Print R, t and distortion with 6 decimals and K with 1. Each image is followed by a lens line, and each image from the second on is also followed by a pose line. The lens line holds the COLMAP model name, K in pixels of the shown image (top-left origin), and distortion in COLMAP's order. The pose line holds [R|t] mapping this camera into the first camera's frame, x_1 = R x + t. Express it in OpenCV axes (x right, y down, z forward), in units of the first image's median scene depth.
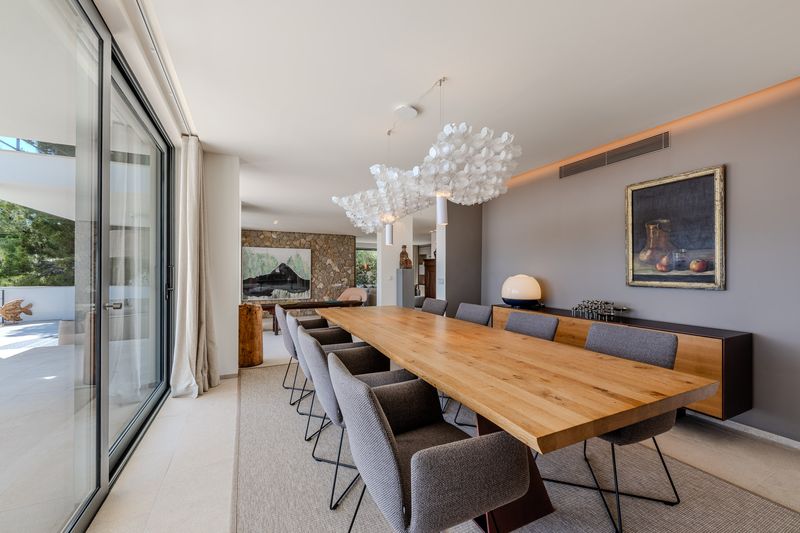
lens RADIAL K [[317.2, 0, 400.0], [0, 317.2, 266.5], [0, 0, 1]] dist [0.000994, 0.000076]
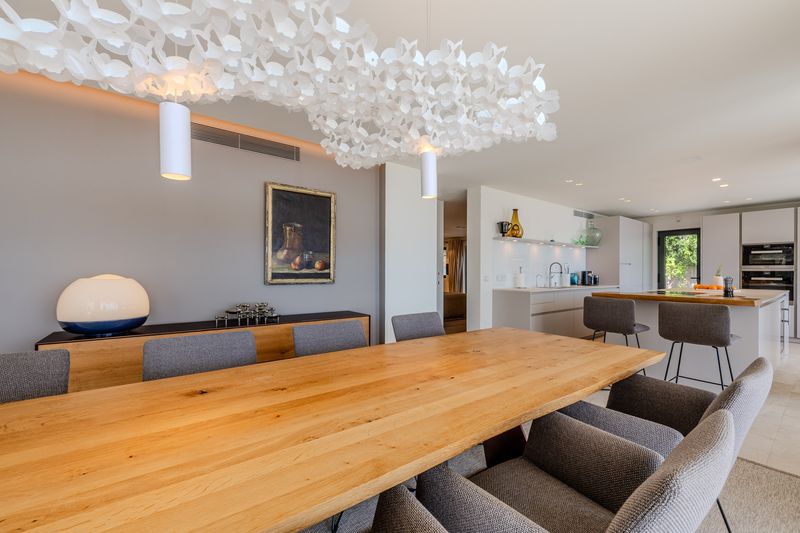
lens RADIAL K [[318.3, 0, 400.0], [0, 318.3, 266.5], [0, 0, 1]] dist [0.003439, 0.000490]
pose [[-0.183705, 0.005165, 0.982968, -0.250820], [-0.021628, 0.999723, -0.009295, 0.004637], [-0.982743, -0.022967, -0.183543, 0.604095]]
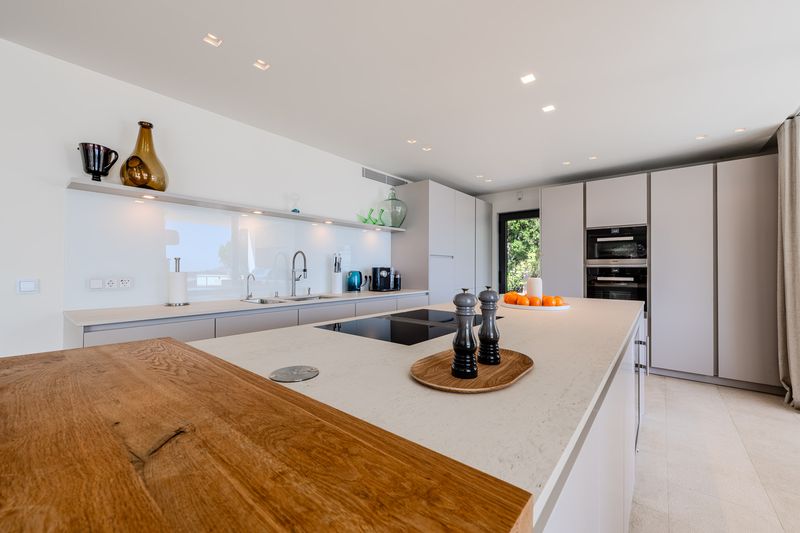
lens RADIAL K [[318.3, 0, 396.9], [0, 318.3, 260.8], [0, 0, 1]] dist [0.000454, 0.000151]
pose [[-0.416645, 0.011983, 0.908990, 0.236089], [-0.021050, 0.999518, -0.022825, -0.007002], [-0.908826, -0.028644, -0.416192, -0.238626]]
